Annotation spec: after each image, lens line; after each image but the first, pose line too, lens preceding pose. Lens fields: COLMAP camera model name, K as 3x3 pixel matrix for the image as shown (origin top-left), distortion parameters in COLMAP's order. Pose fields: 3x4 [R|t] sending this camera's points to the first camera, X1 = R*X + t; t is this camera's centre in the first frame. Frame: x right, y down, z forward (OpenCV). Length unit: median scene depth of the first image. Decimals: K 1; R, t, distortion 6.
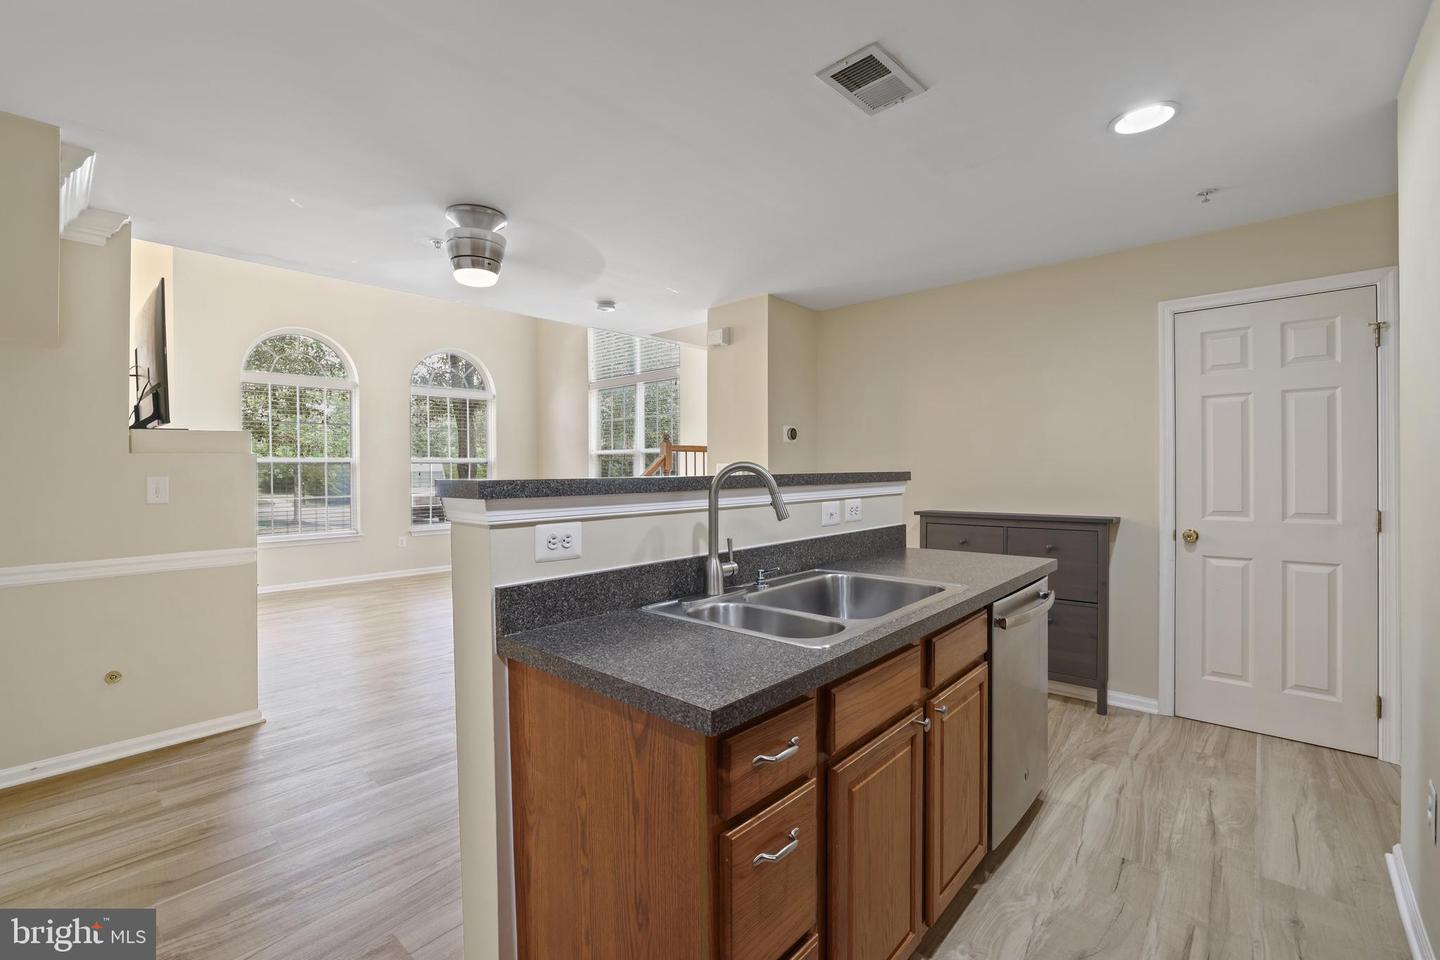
lens RADIAL K [[626.0, 0, 712.0], [0, 626.0, 470.5], [0, 0, 1]] dist [-0.045225, 0.006178]
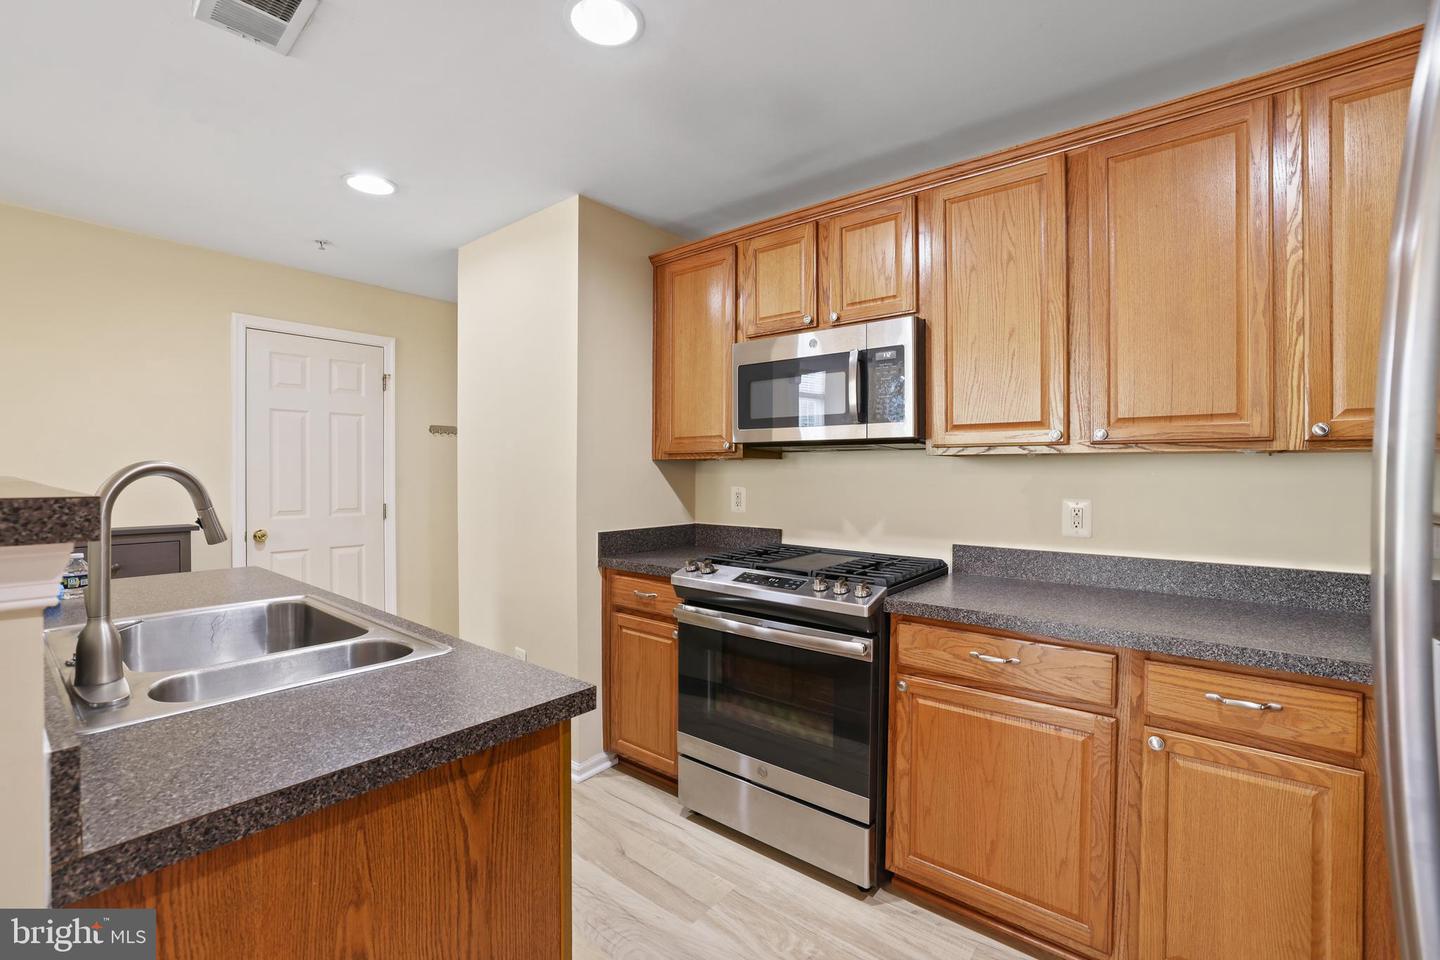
lens RADIAL K [[621.0, 0, 717.9], [0, 621.0, 472.5], [0, 0, 1]] dist [-0.047803, 0.016436]
pose [[-0.065757, 0.007227, 0.997809, -0.353399], [-0.002791, 0.999969, -0.007427, 0.000550], [-0.997832, -0.003274, -0.065735, 0.261495]]
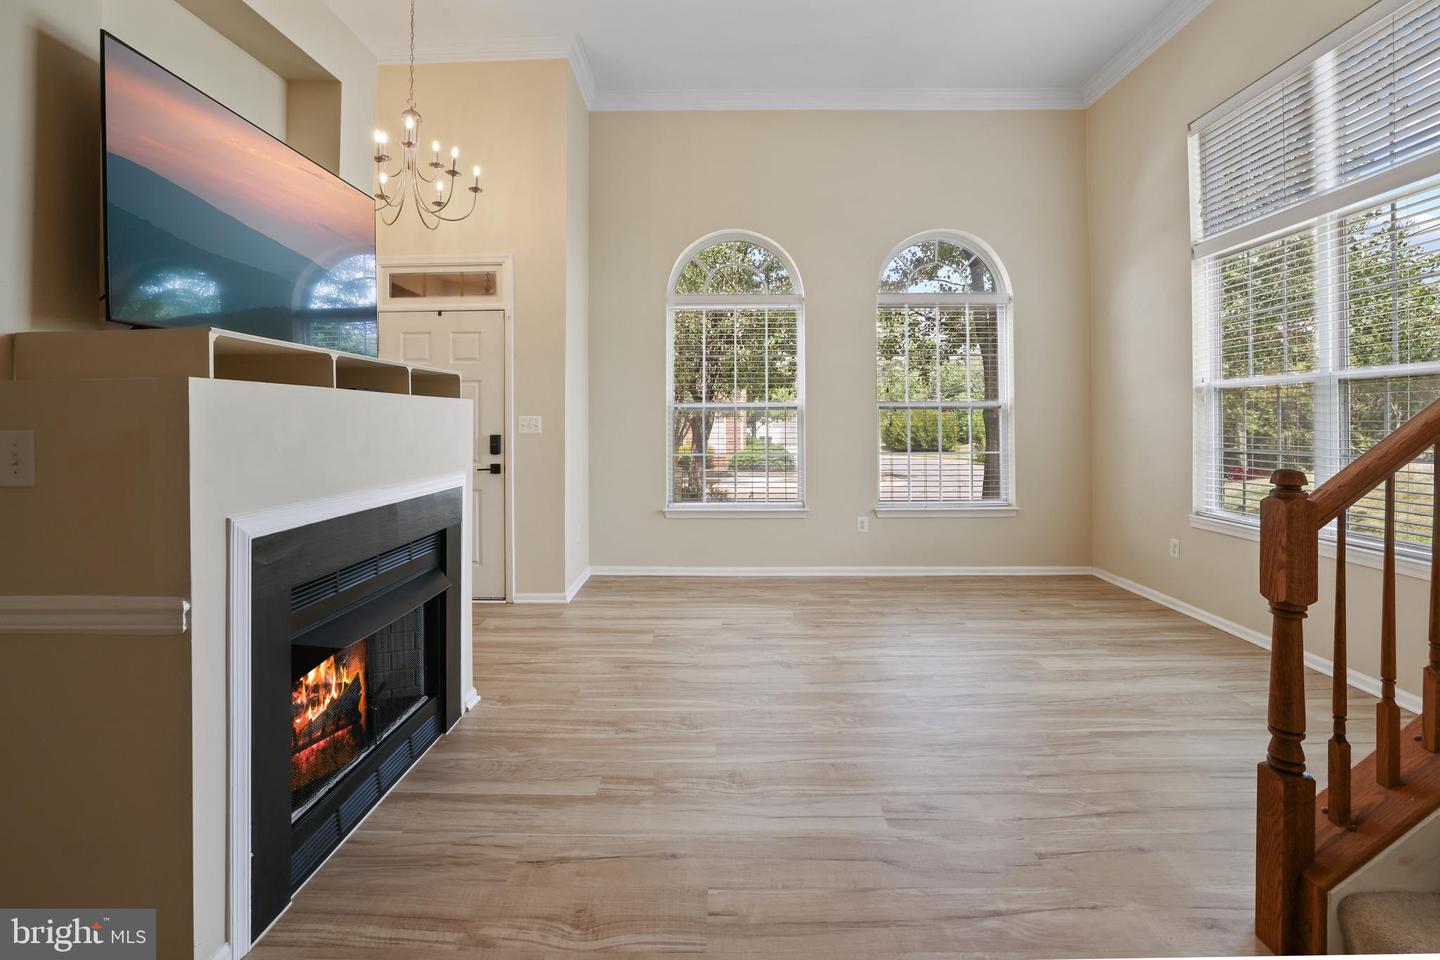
lens RADIAL K [[656.1, 0, 720.7], [0, 656.1, 414.0], [0, 0, 1]] dist [-0.047136, 0.015908]
pose [[0.665069, -0.003068, -0.746776, -0.175145], [-0.002907, 0.999973, -0.006697, -0.000294], [0.746776, 0.006625, 0.665042, 1.023356]]
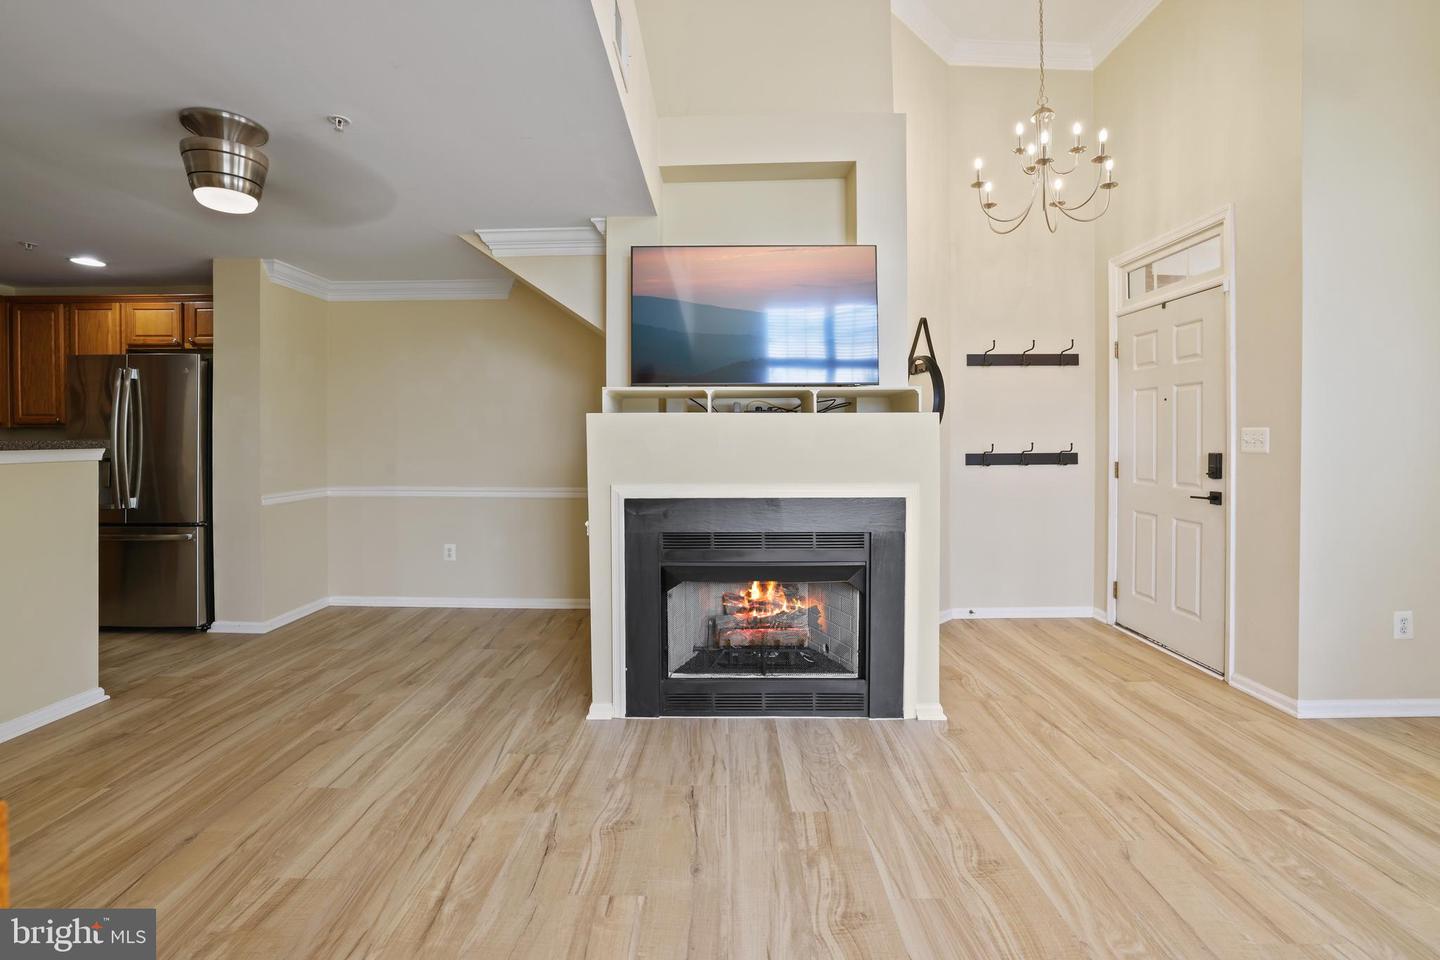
lens RADIAL K [[626.4, 0, 716.4], [0, 626.4, 441.2], [0, 0, 1]] dist [-0.045798, 0.015695]
pose [[-0.748062, 0.011417, -0.663531, -0.299418], [0.004702, 0.999918, 0.011903, 0.002414], [0.663613, 0.005784, -0.748054, 1.872848]]
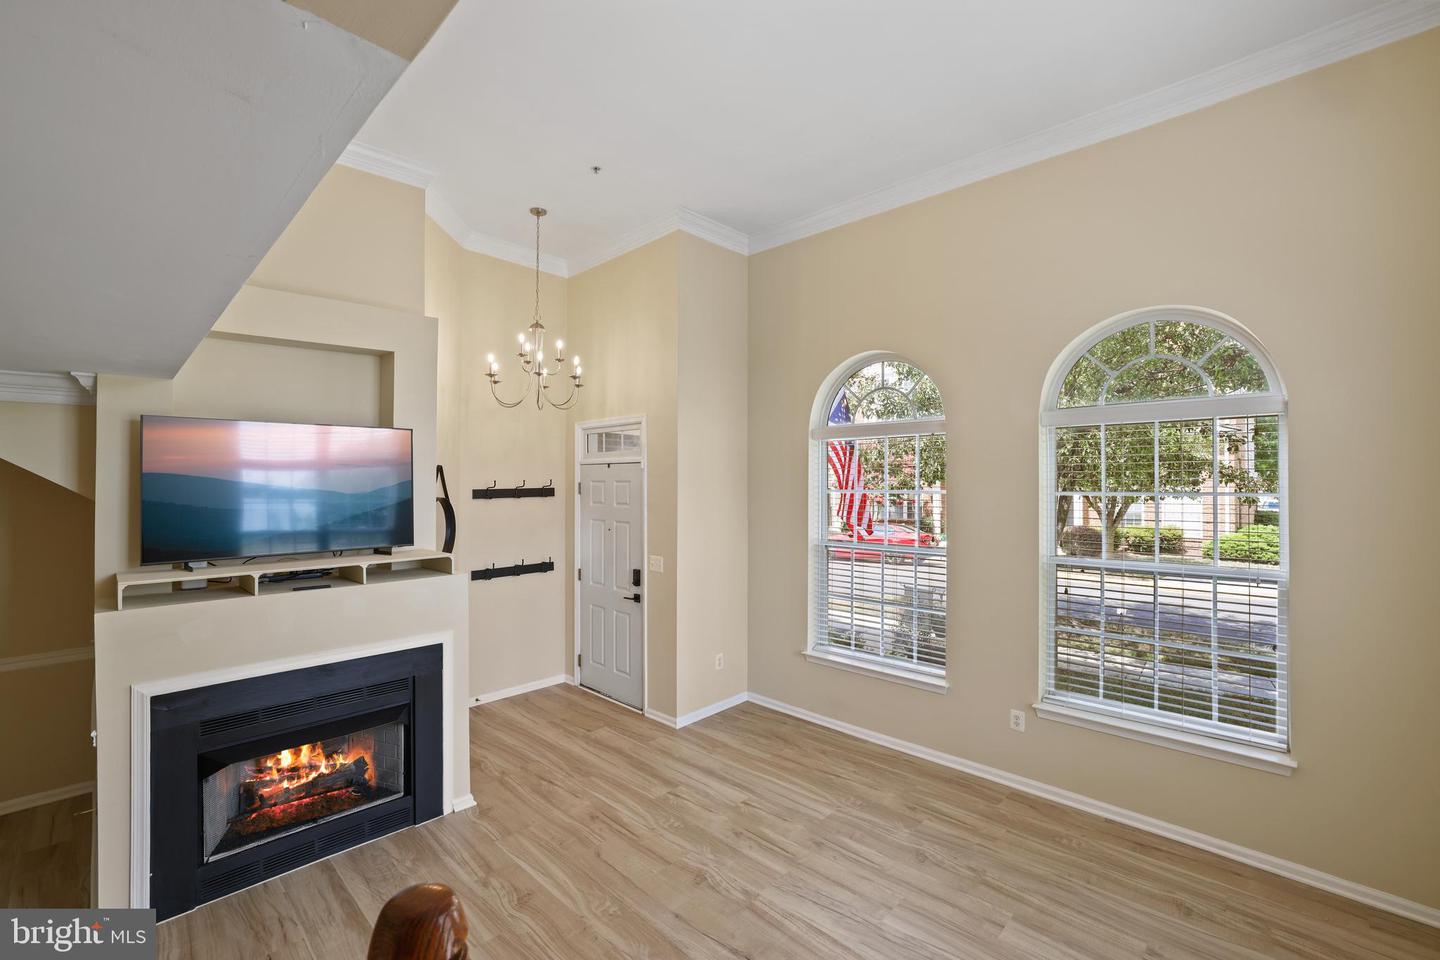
lens RADIAL K [[616.8, 0, 720.0], [0, 616.8, 472.4], [0, 0, 1]] dist [-0.044904, 0.016170]
pose [[-0.026699, -0.006091, -0.999625, 0.025050], [-0.001073, 0.999981, -0.006064, -0.218421], [0.999643, 0.000911, -0.026705, 1.925843]]
